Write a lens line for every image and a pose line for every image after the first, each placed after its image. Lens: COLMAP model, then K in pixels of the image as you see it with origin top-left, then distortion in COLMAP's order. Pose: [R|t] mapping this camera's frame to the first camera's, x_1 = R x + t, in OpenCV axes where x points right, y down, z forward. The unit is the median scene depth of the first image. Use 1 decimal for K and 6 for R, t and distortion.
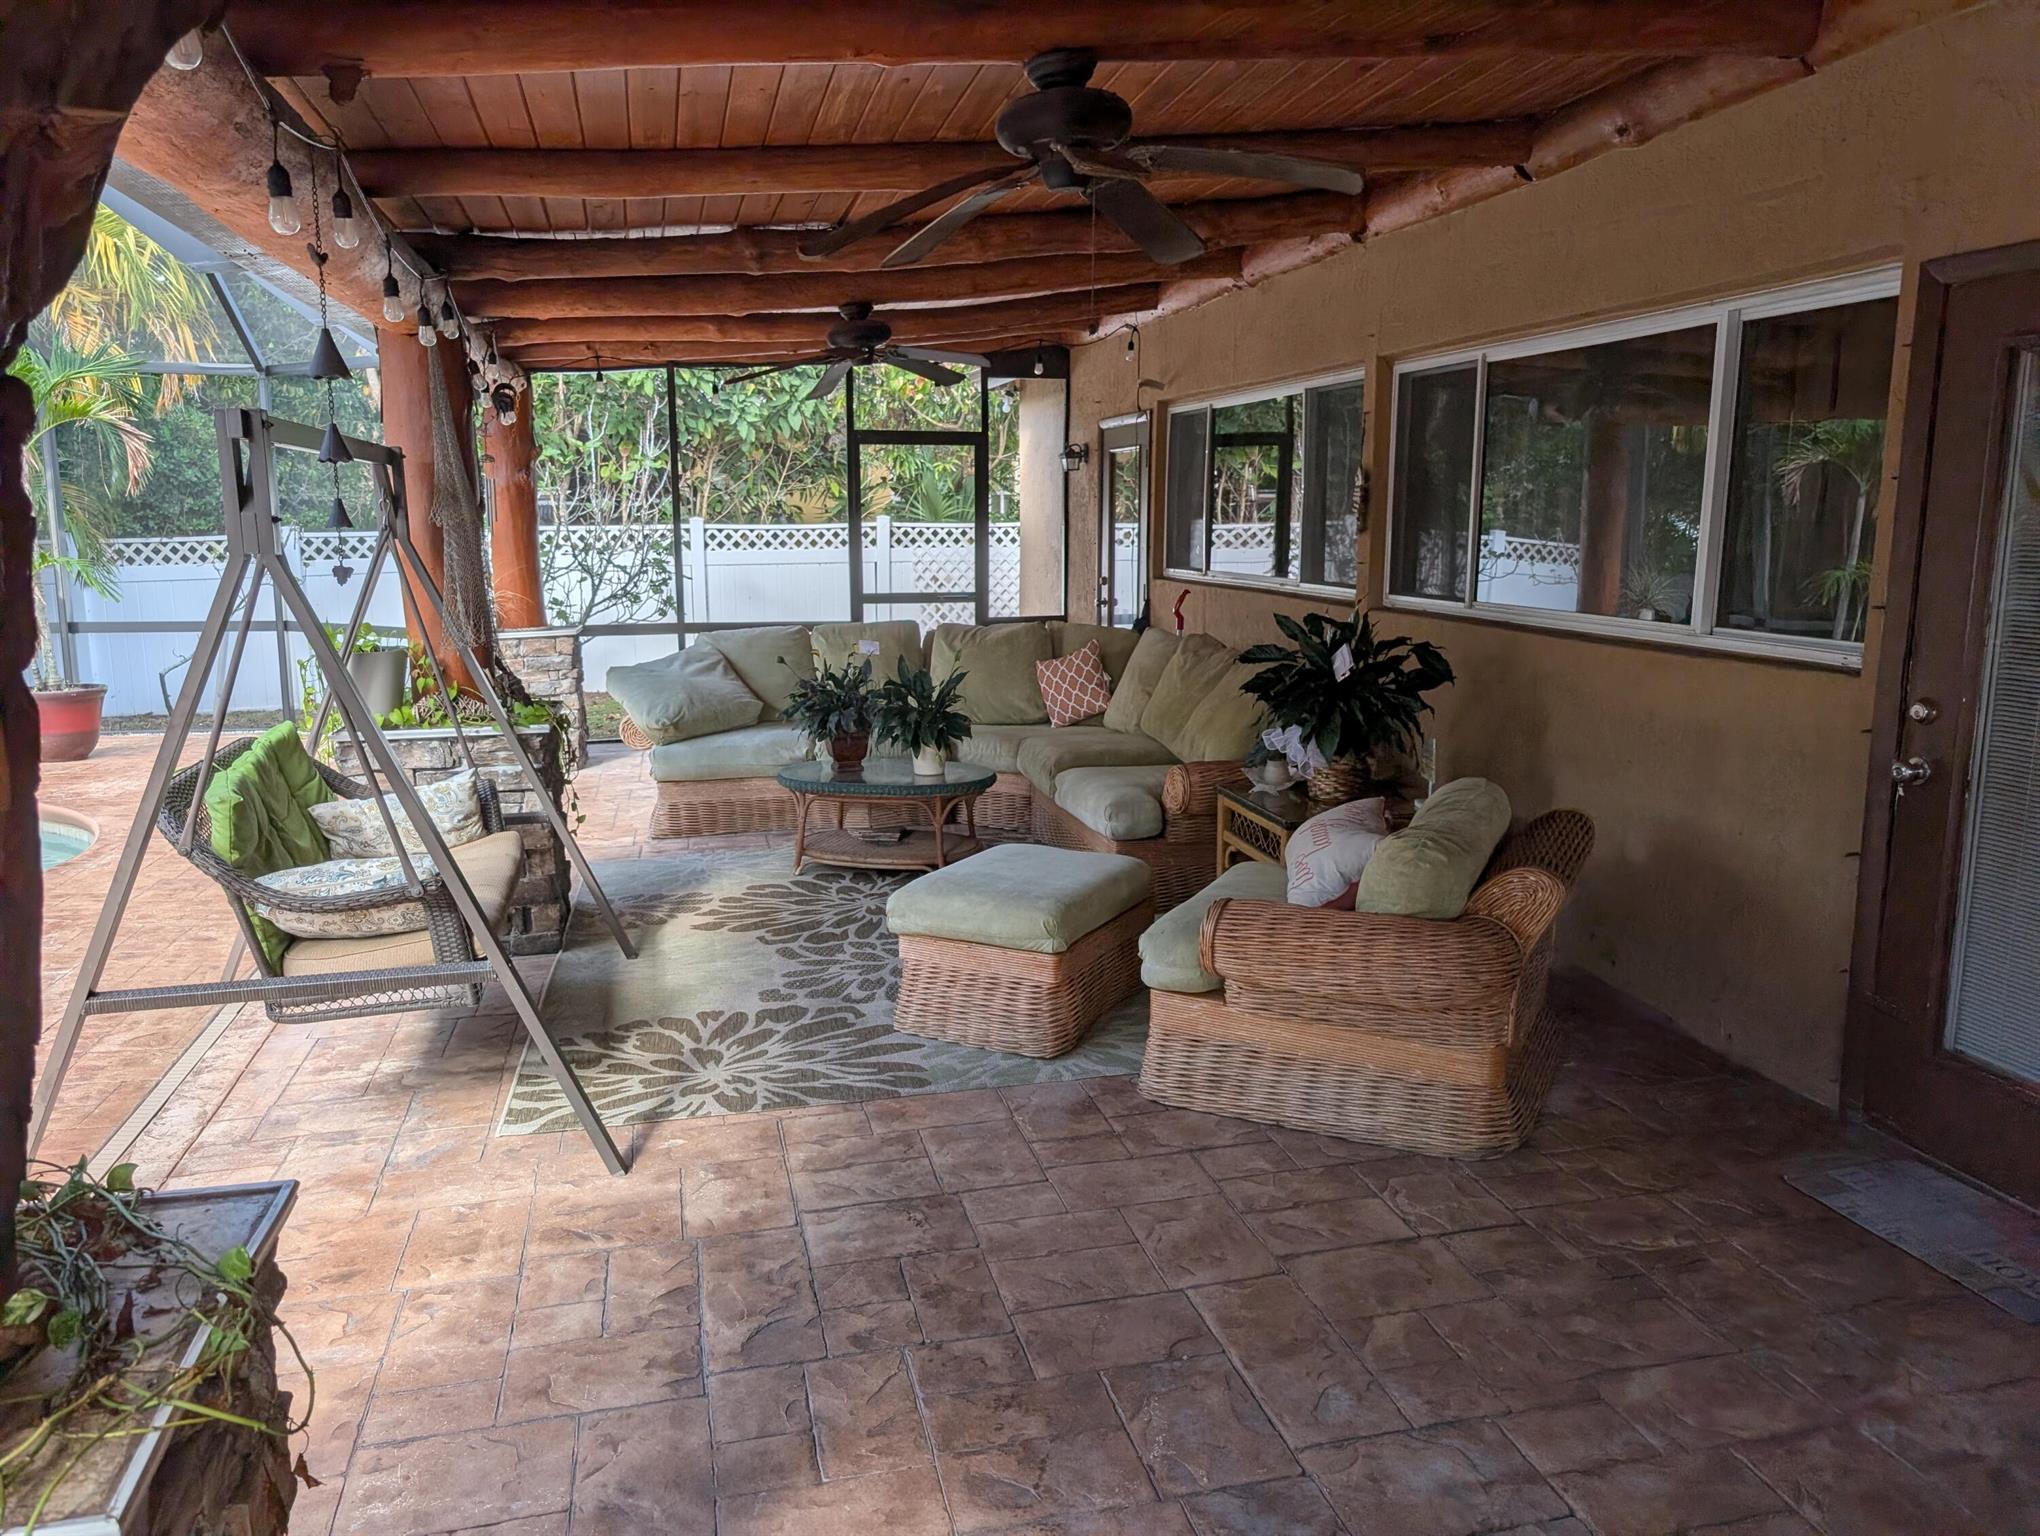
lens RADIAL K [[1421.6, 0, 1014.6], [0, 1421.6, 767.9], [0, 0, 1]] dist [0.005194, -0.025201]
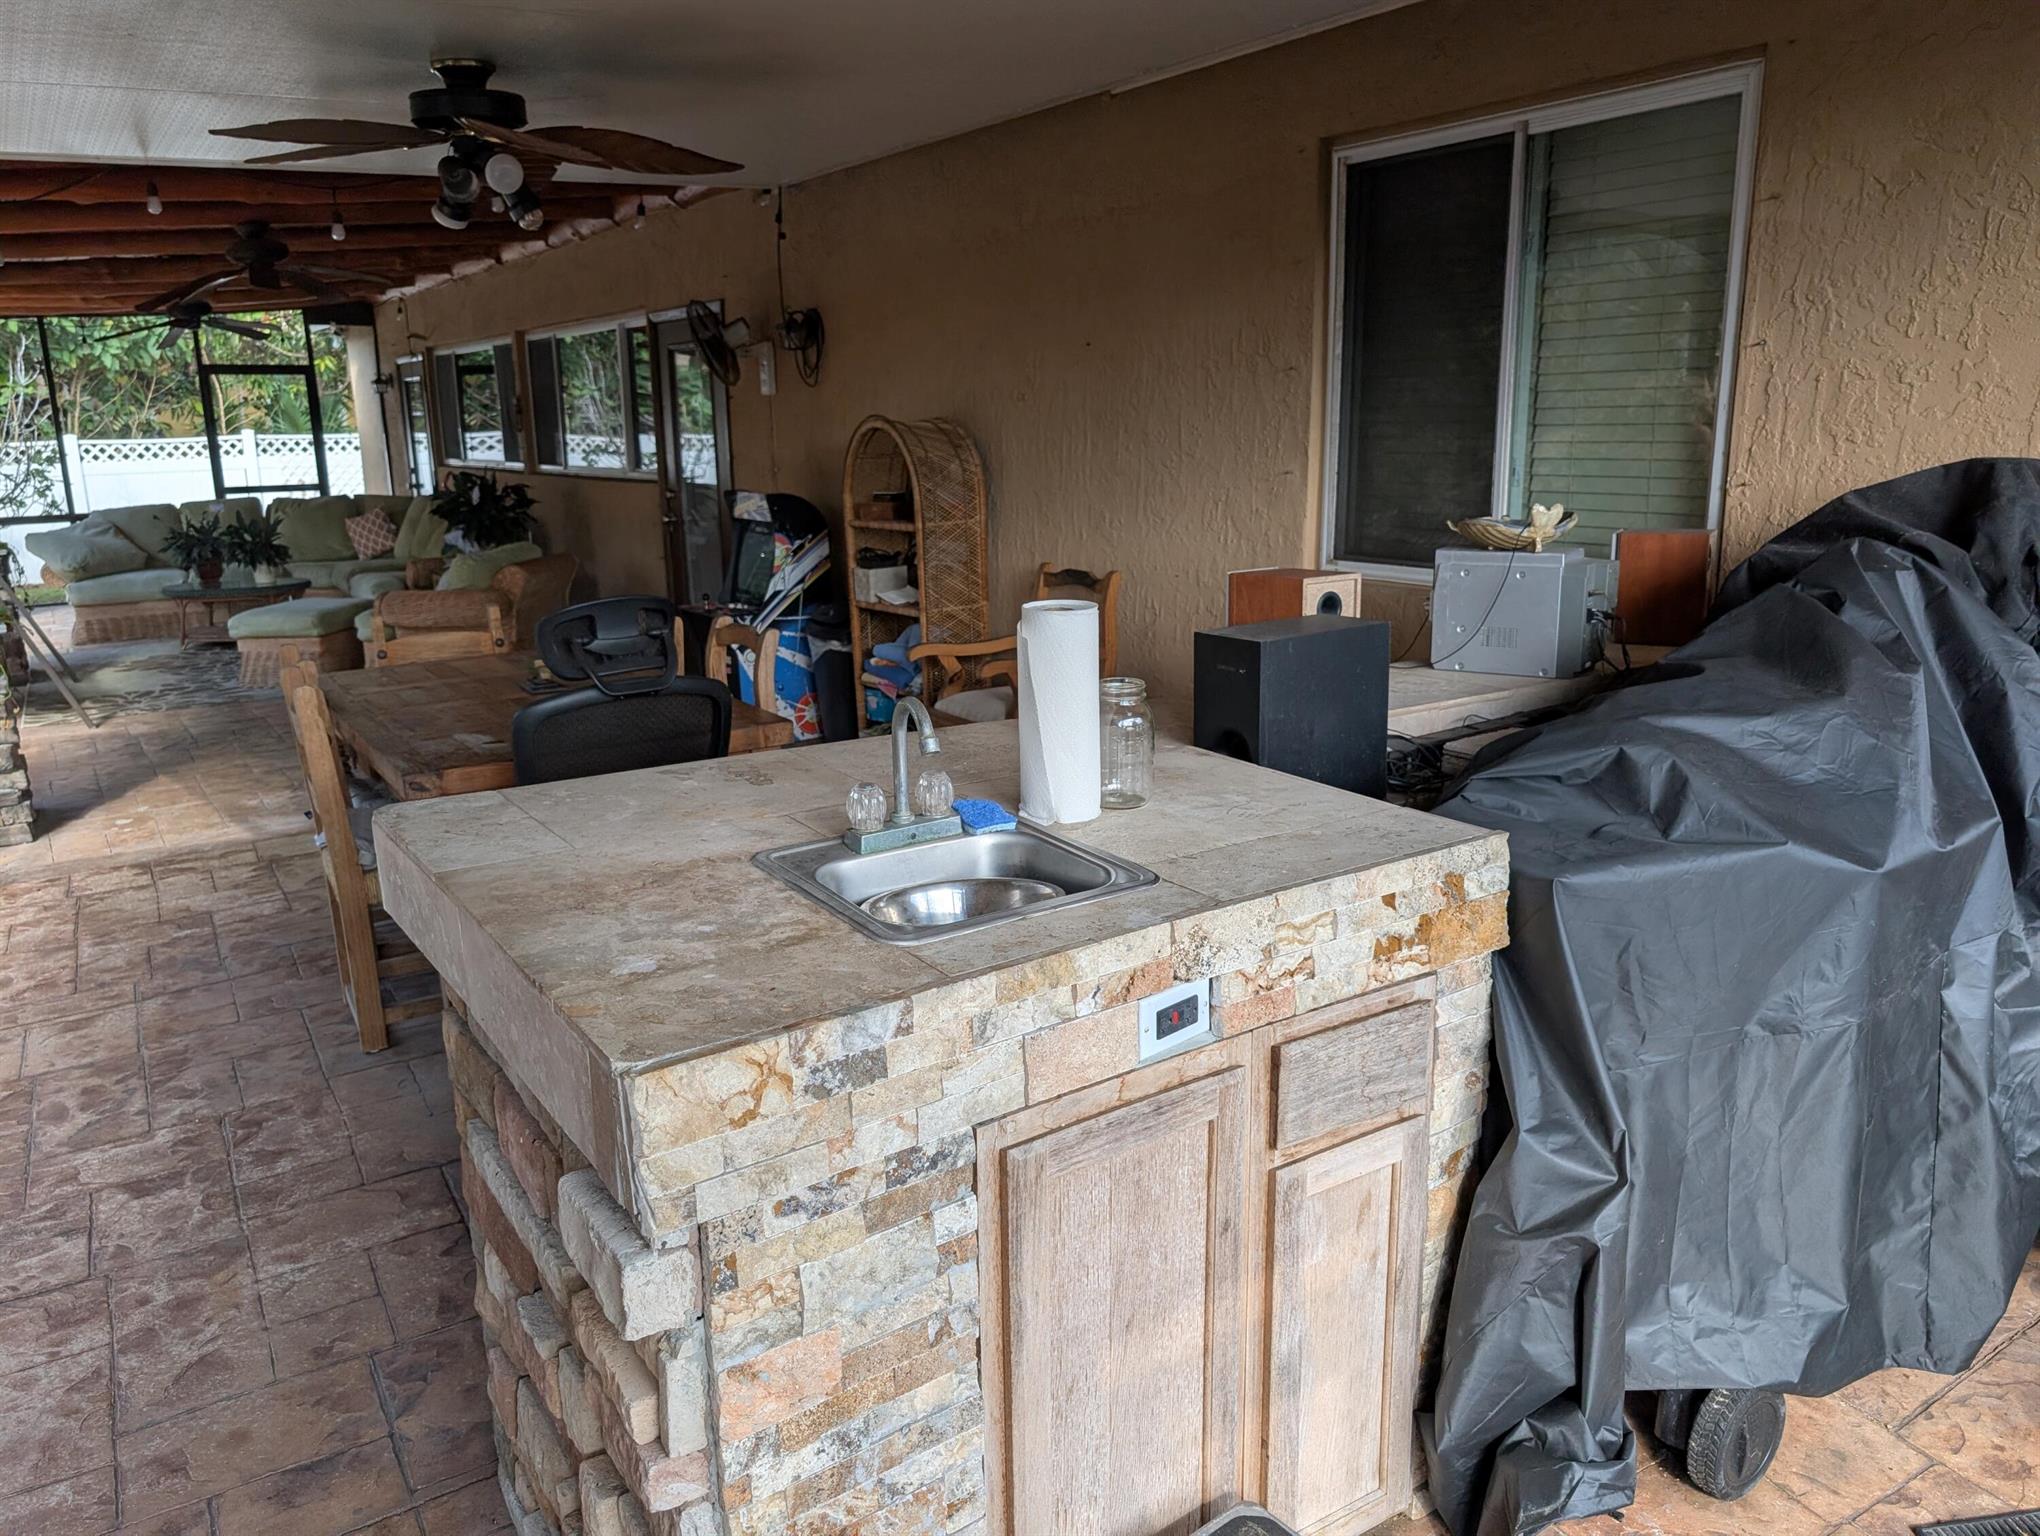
lens RADIAL K [[1421.6, 0, 1038.6], [0, 1421.6, 760.2], [0, 0, 1]] dist [0.005194, -0.025201]
pose [[0.927224, -0.100257, 0.360837, 0.111009], [0.080513, 0.994336, 0.069382, 0.118667], [-0.365750, -0.035281, 0.930044, -0.620289]]
